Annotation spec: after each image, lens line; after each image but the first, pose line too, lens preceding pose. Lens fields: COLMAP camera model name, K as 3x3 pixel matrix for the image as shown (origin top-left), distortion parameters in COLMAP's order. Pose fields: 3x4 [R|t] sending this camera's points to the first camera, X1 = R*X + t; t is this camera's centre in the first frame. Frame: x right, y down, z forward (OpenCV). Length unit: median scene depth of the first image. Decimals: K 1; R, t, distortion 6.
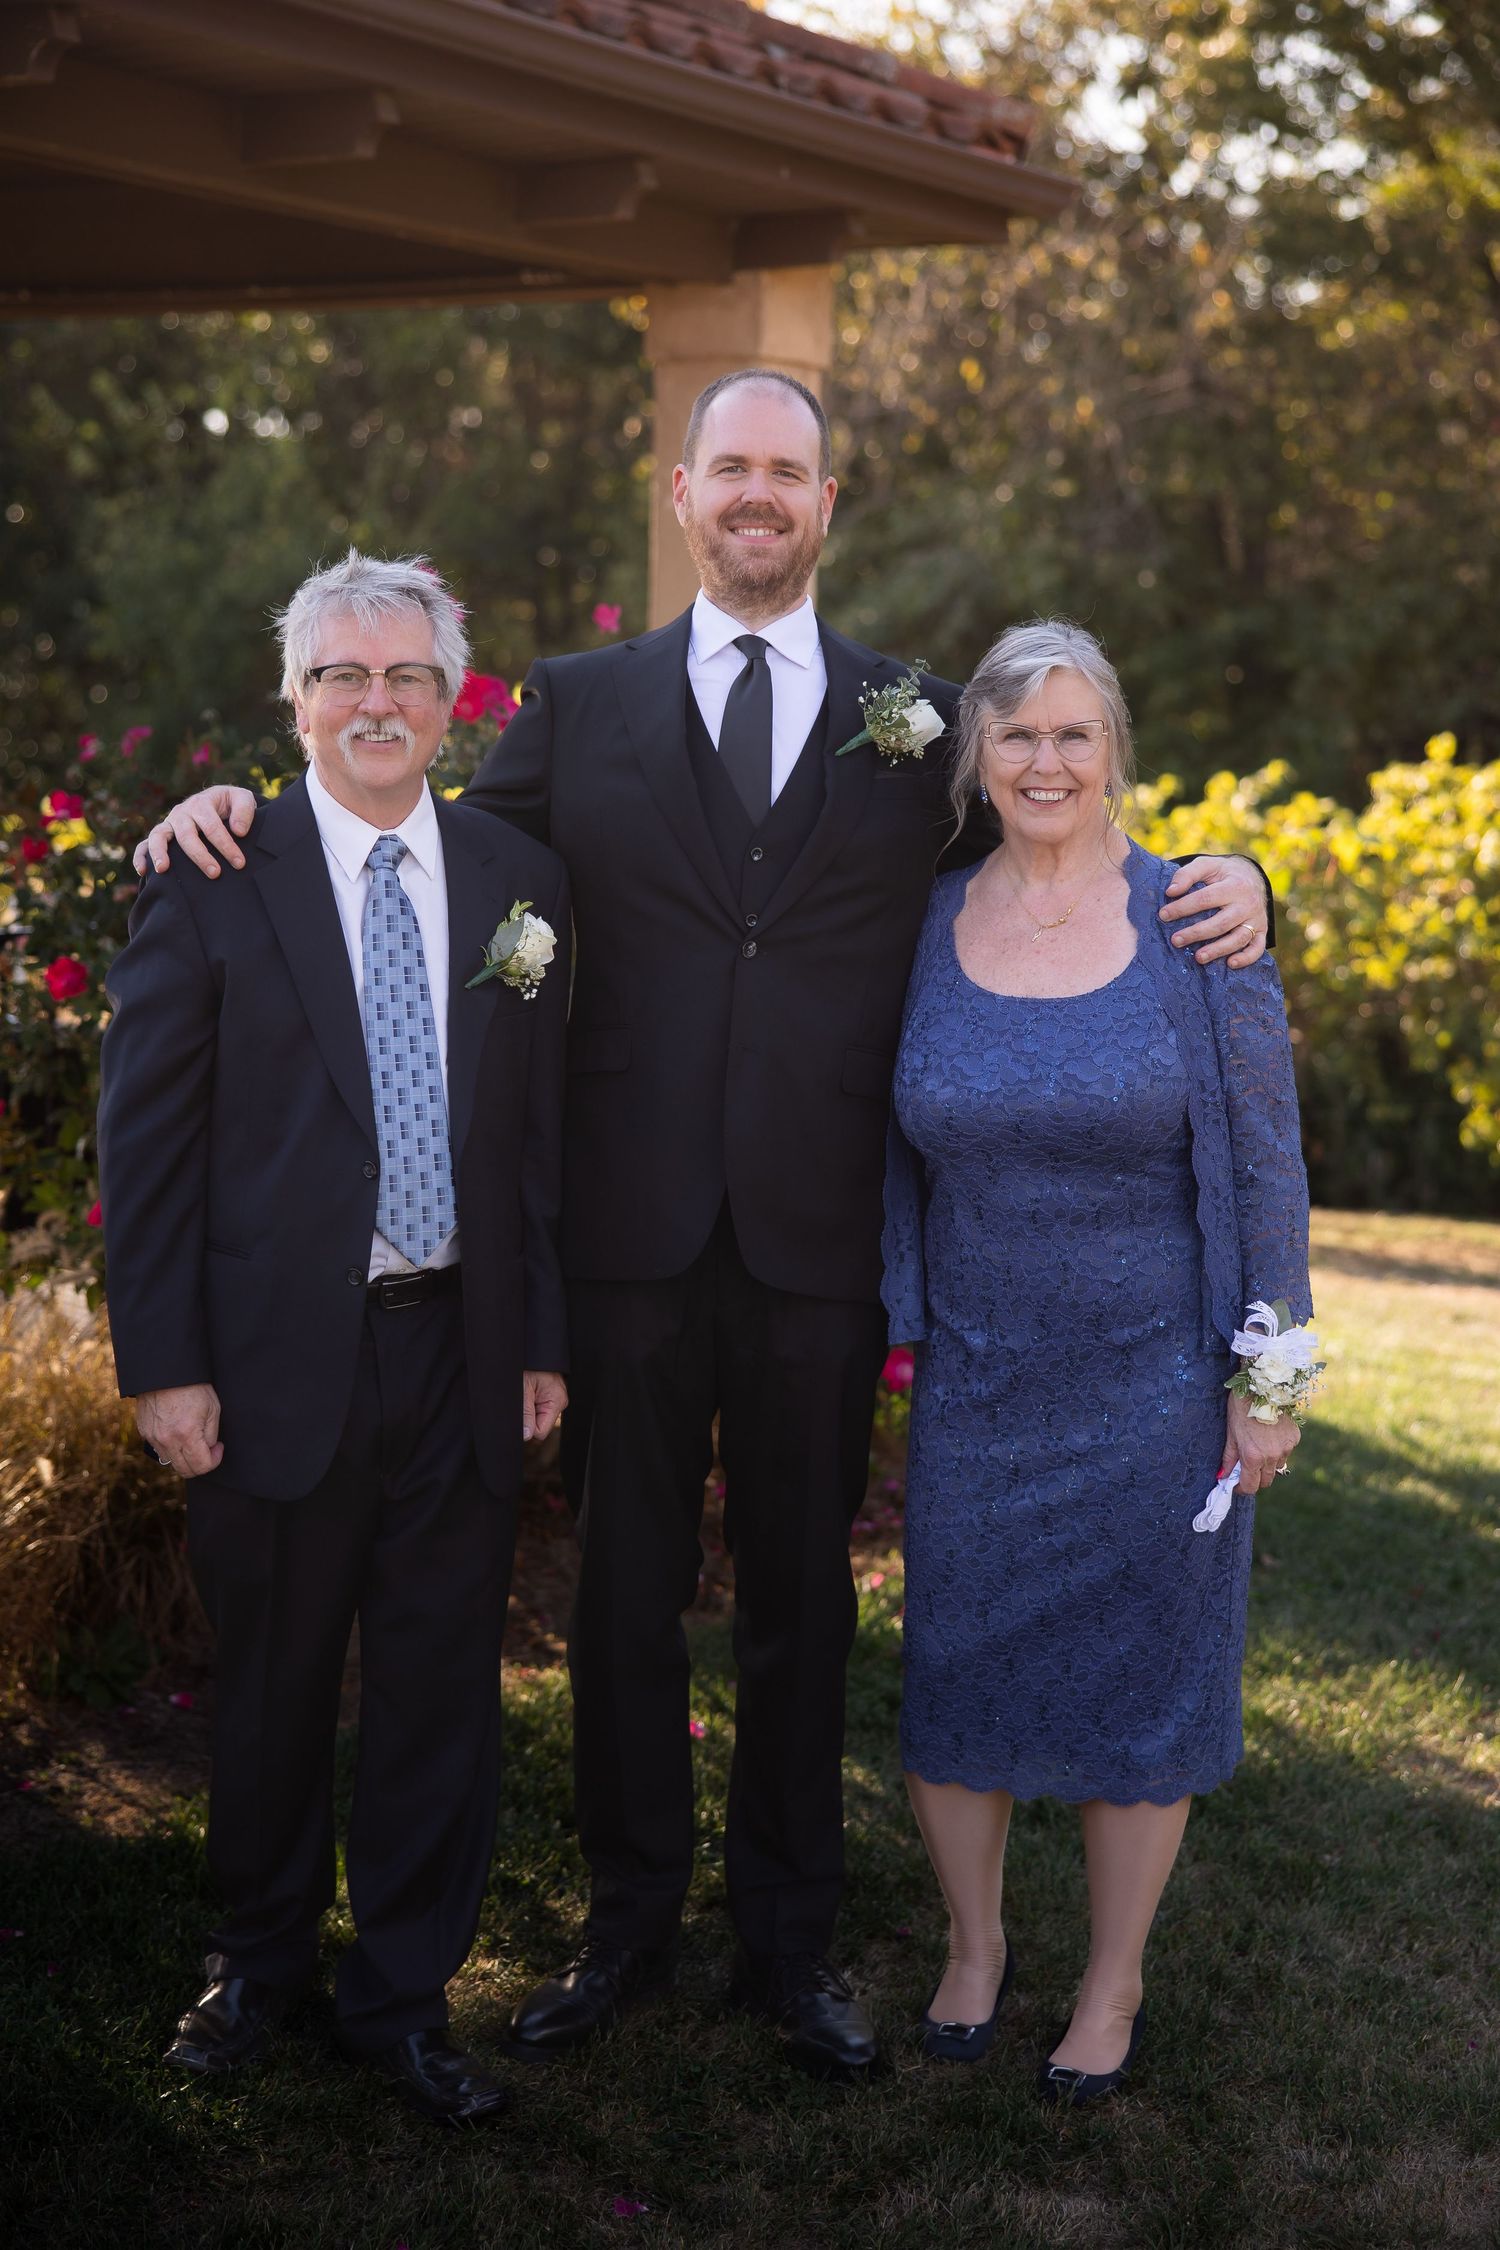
lens RADIAL K [[3464.2, 0, 748.8], [0, 3464.2, 1075.6], [0, 0, 1]] dist [0.039683, 0.068870]
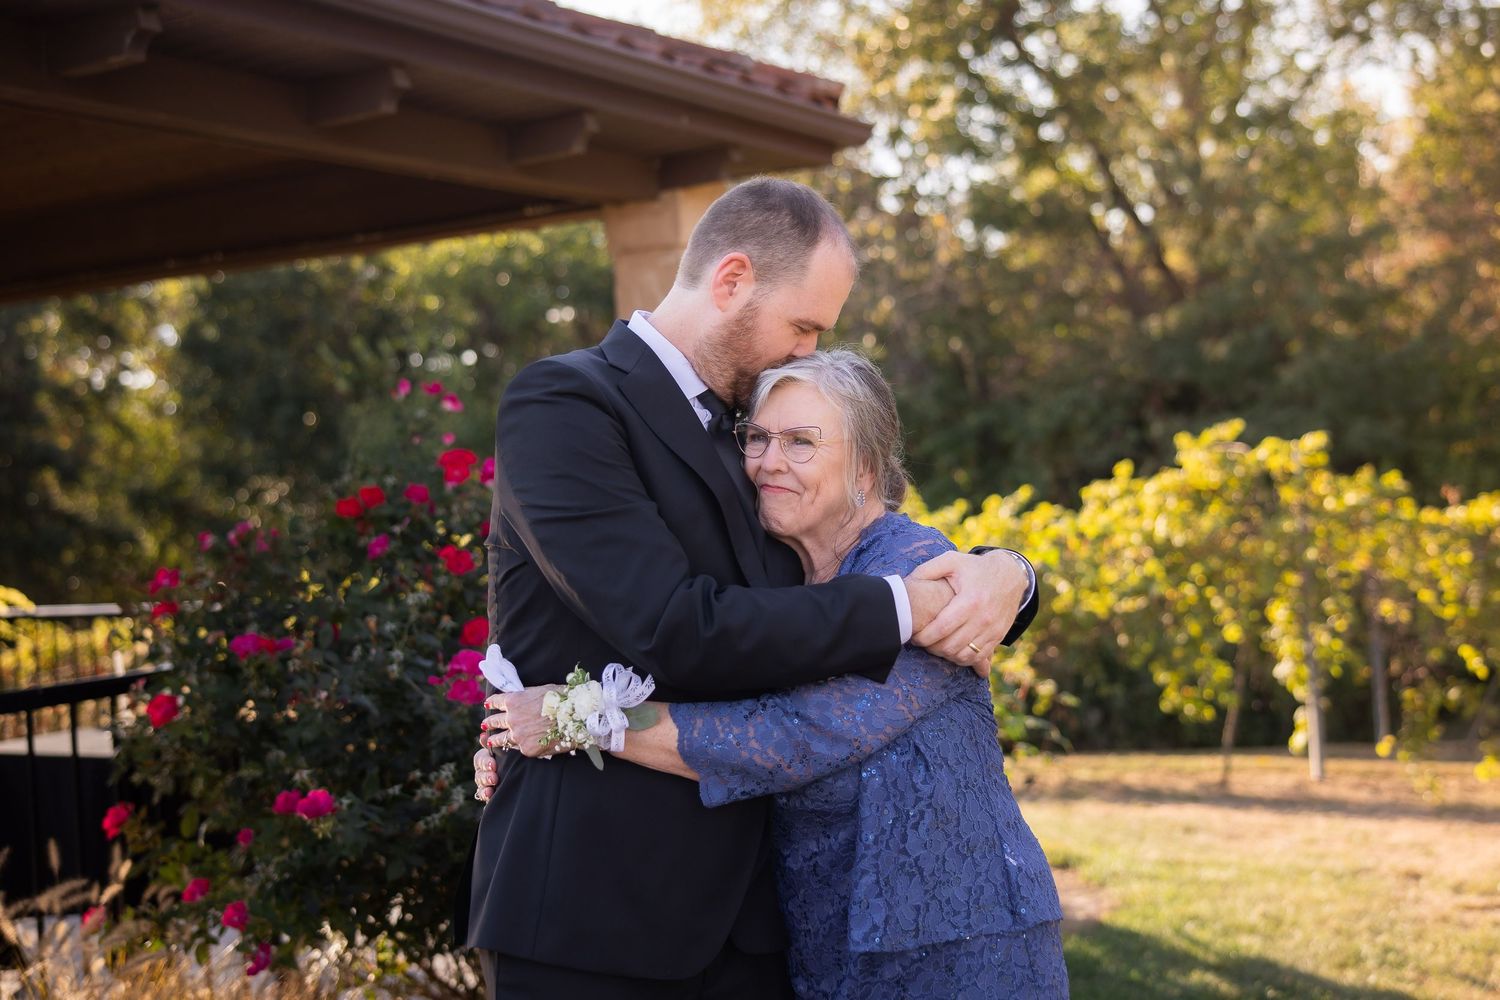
lens RADIAL K [[1781.5, 0, 756.4], [0, 1781.5, 422.5], [0, 0, 1]] dist [-0.006217, 0.010670]
pose [[0.996461, -0.081220, 0.021665, 0.009015], [0.083492, 0.986188, -0.143045, -0.009790], [-0.009747, 0.144348, 0.989479, 0.159904]]
